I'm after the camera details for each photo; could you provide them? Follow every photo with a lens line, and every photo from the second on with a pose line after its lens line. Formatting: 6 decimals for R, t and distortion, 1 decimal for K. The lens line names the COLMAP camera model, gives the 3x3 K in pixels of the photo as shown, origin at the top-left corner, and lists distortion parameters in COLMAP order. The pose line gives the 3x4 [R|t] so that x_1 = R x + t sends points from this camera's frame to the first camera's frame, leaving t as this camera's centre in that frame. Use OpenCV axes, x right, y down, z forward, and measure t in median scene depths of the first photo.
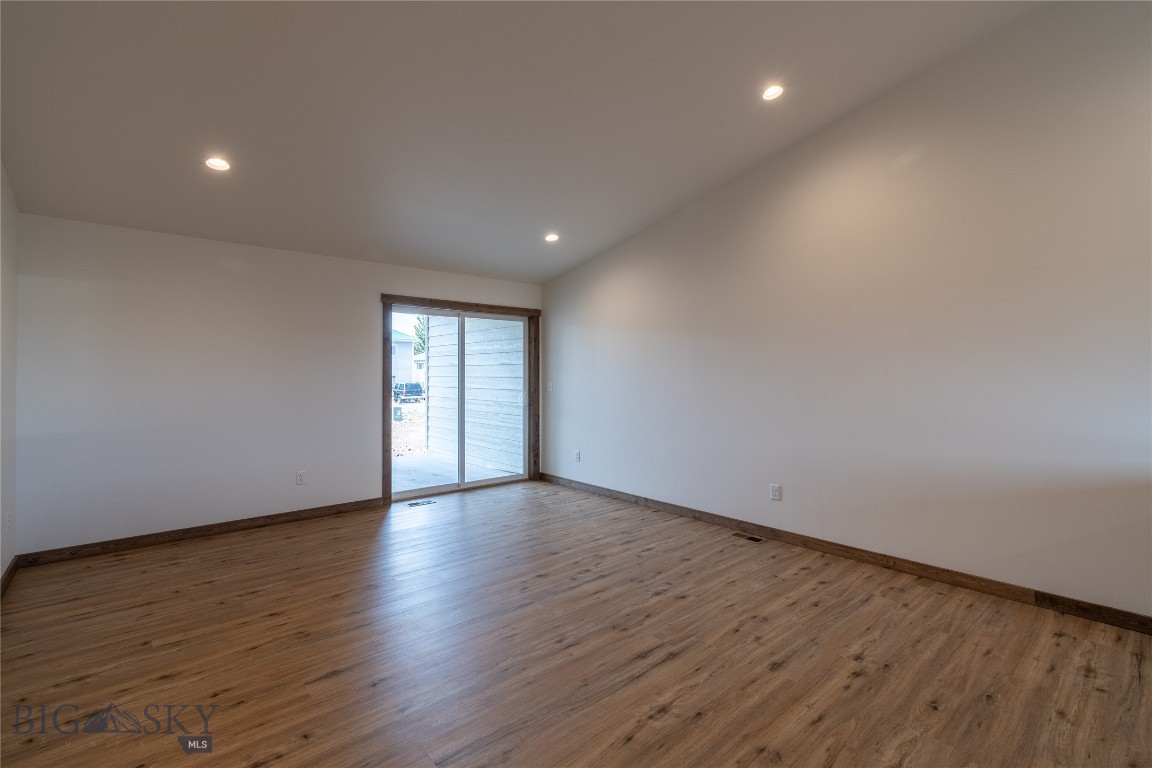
lens RADIAL K [[515.0, 0, 580.9], [0, 515.0, 381.1], [0, 0, 1]] dist [0.001546, -0.001267]
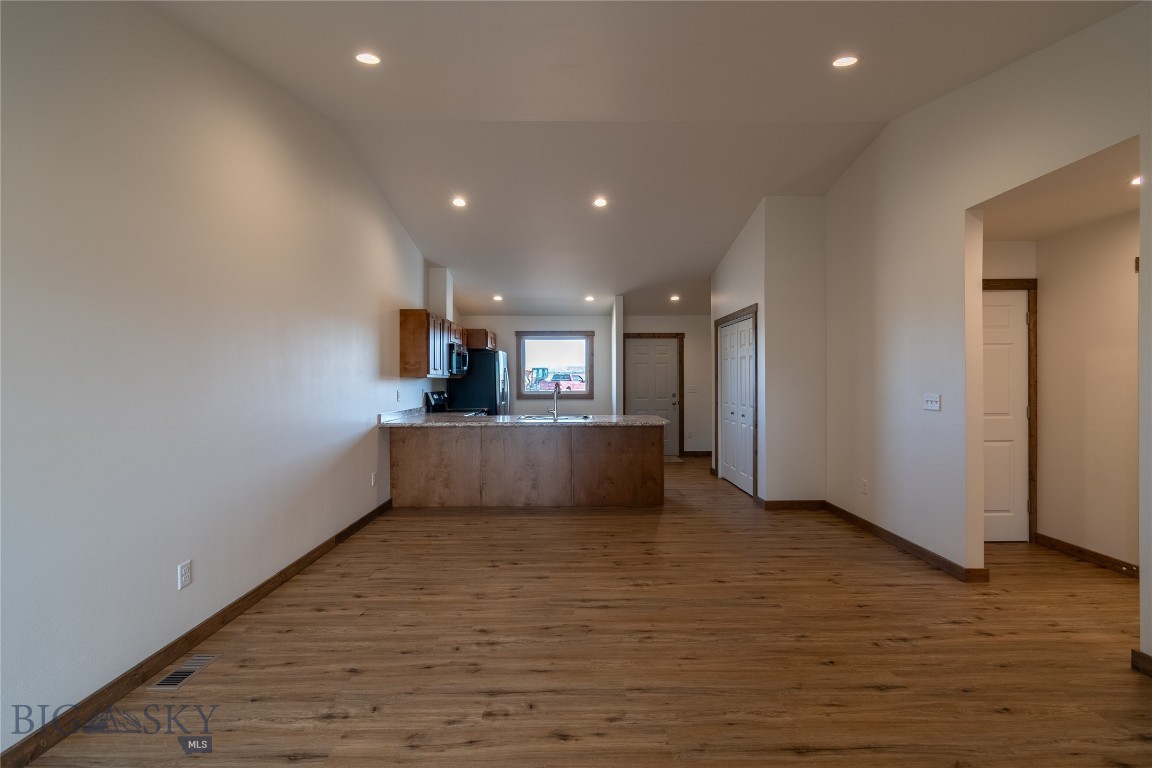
lens RADIAL K [[515.0, 0, 584.3], [0, 515.0, 379.7], [0, 0, 1]] dist [0.001546, -0.001267]
pose [[-0.762282, 0.003393, 0.647236, -0.434707], [0.013298, 0.999857, 0.010420, -0.016276], [-0.647109, 0.016550, -0.762218, 1.324785]]
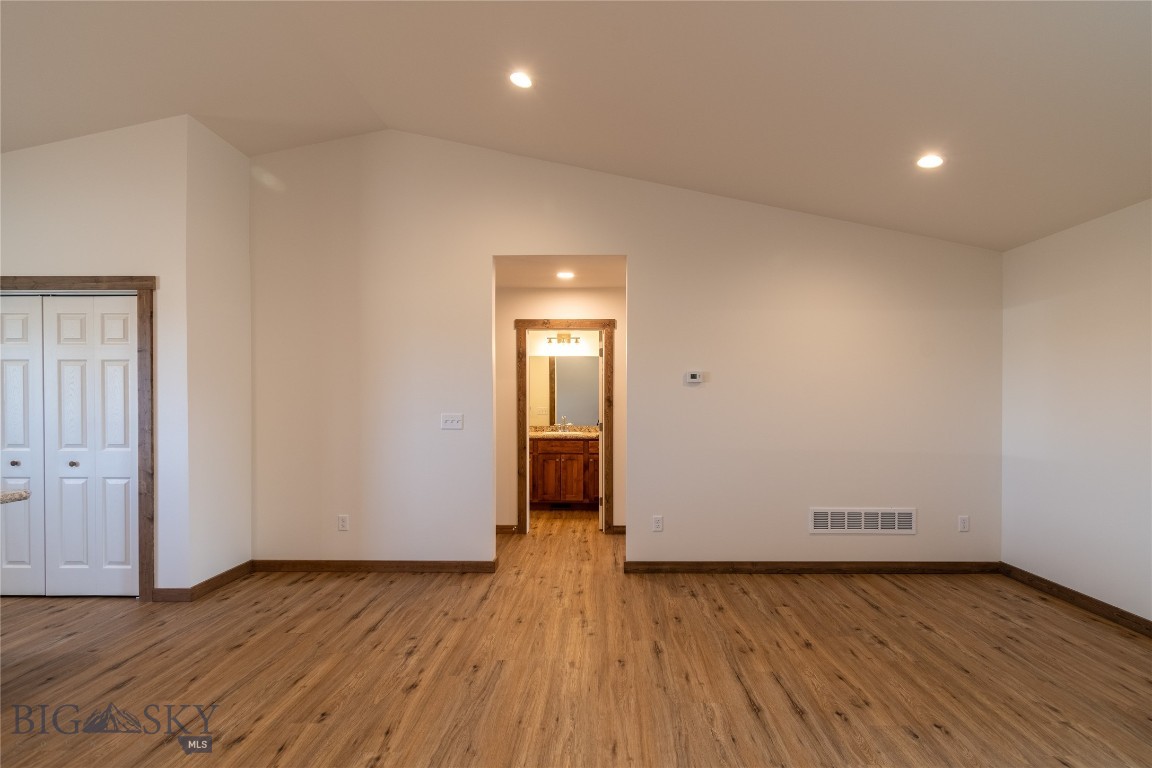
lens RADIAL K [[515.0, 0, 590.4], [0, 515.0, 404.7], [0, 0, 1]] dist [0.001546, -0.001267]
pose [[-0.675097, 0.006983, -0.737696, 0.315514], [-0.008466, 0.999816, 0.017212, -0.011793], [0.737680, 0.017865, -0.674914, 1.065912]]
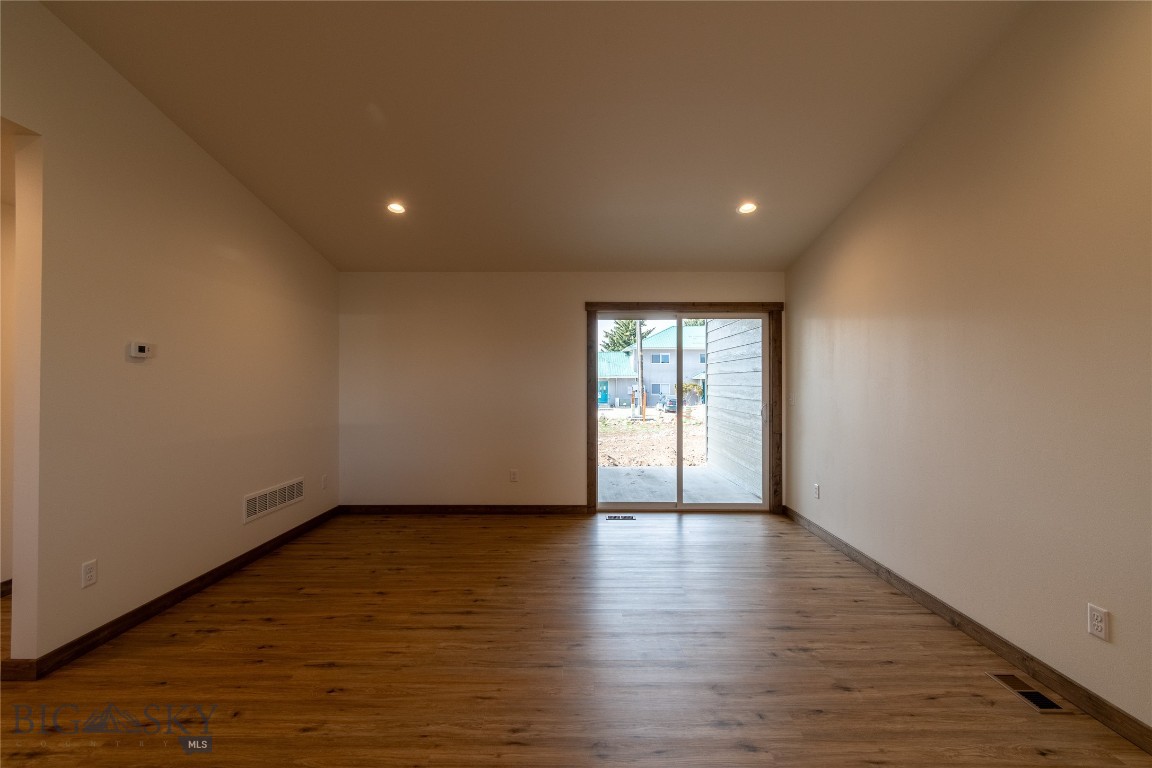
lens RADIAL K [[515.0, 0, 582.3], [0, 515.0, 381.4], [0, 0, 1]] dist [0.001546, -0.001267]
pose [[0.749189, -0.000598, -0.662356, 0.383780], [-0.010350, 0.999867, -0.012610, -0.001940], [0.662276, 0.016302, 0.749083, 0.346566]]
